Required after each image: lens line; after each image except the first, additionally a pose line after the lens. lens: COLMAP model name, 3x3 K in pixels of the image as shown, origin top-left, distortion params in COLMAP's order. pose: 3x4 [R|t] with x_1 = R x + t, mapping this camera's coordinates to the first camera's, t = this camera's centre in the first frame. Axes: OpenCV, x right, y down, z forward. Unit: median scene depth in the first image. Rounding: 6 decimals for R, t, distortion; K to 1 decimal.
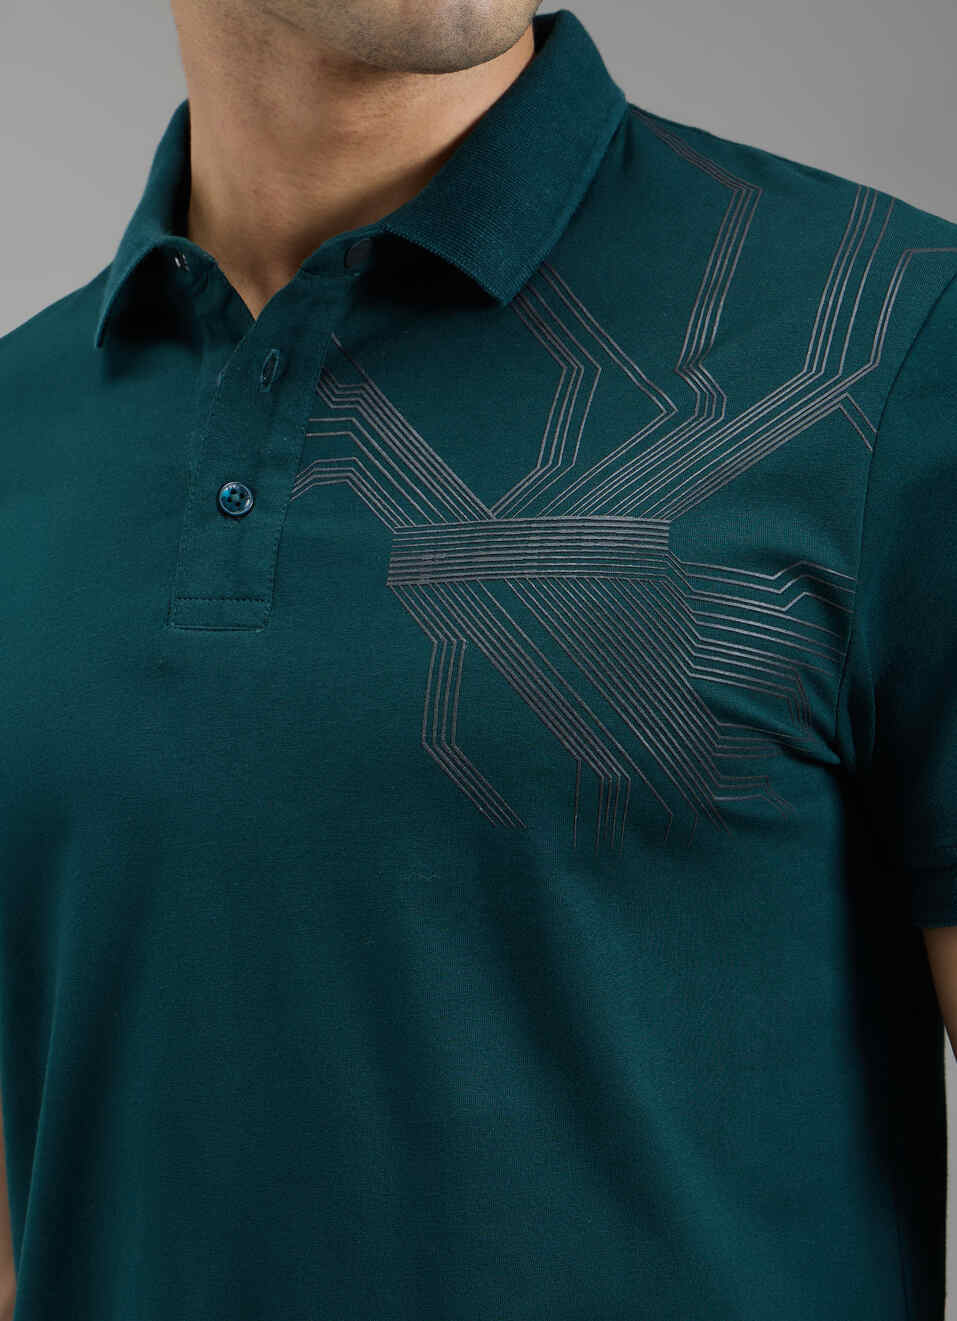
lens RADIAL K [[5432.6, 0, 478.5], [0, 5432.6, 660.5], [0, 0, 1]] dist [0.166339, 5.684699]
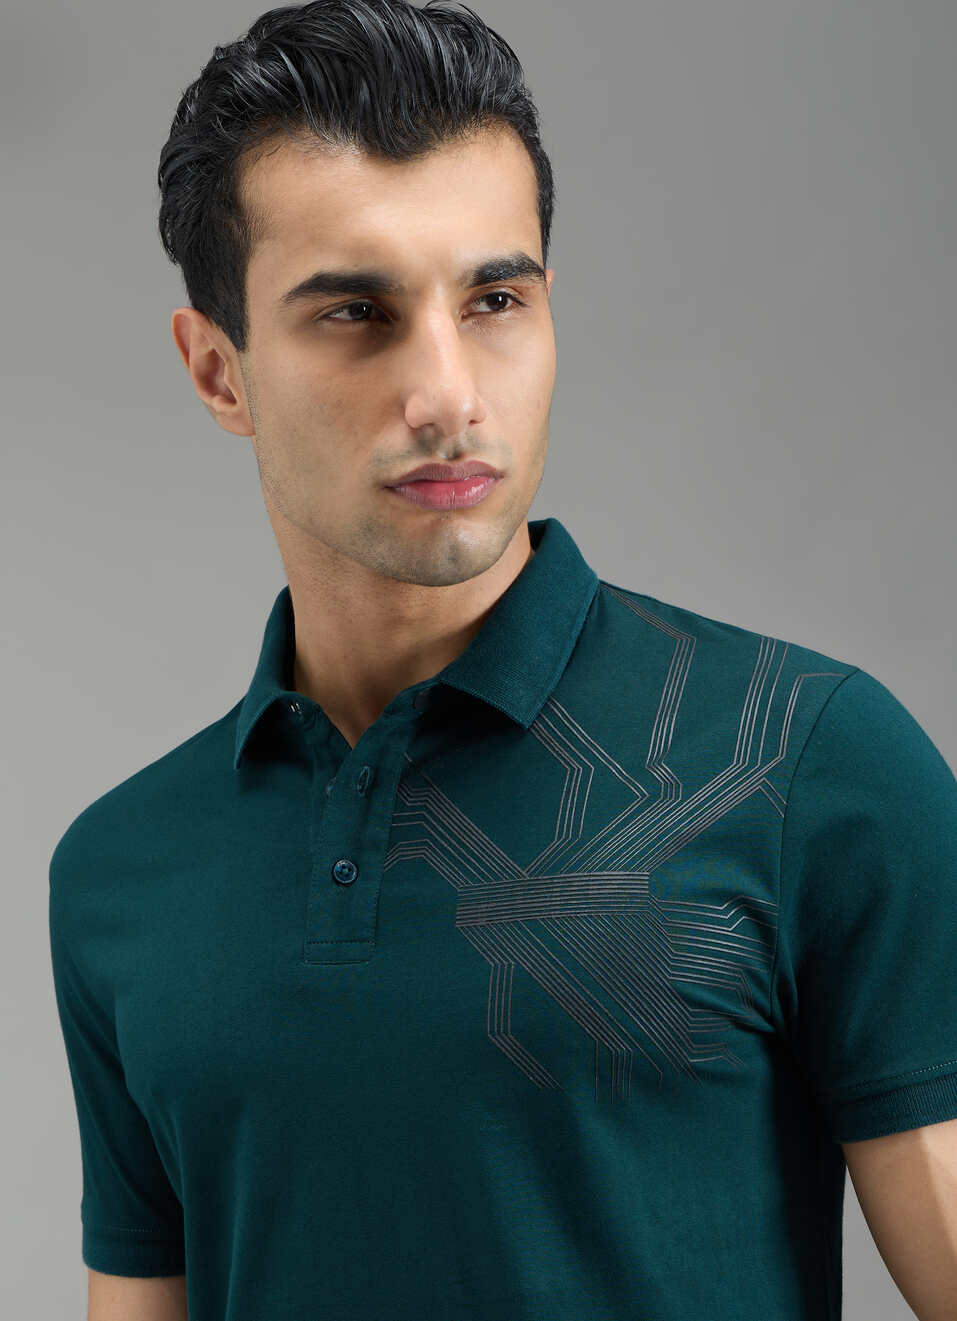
lens RADIAL K [[4223.1, 0, 478.5], [0, 4223.1, 660.5], [0, 0, 1]] dist [-0.057621, 0.461125]
pose [[0.998471, -0.055214, 0.002475, -0.009650], [0.055249, 0.995880, -0.071902, -0.003343], [0.001505, 0.071929, 0.997409, -0.129105]]
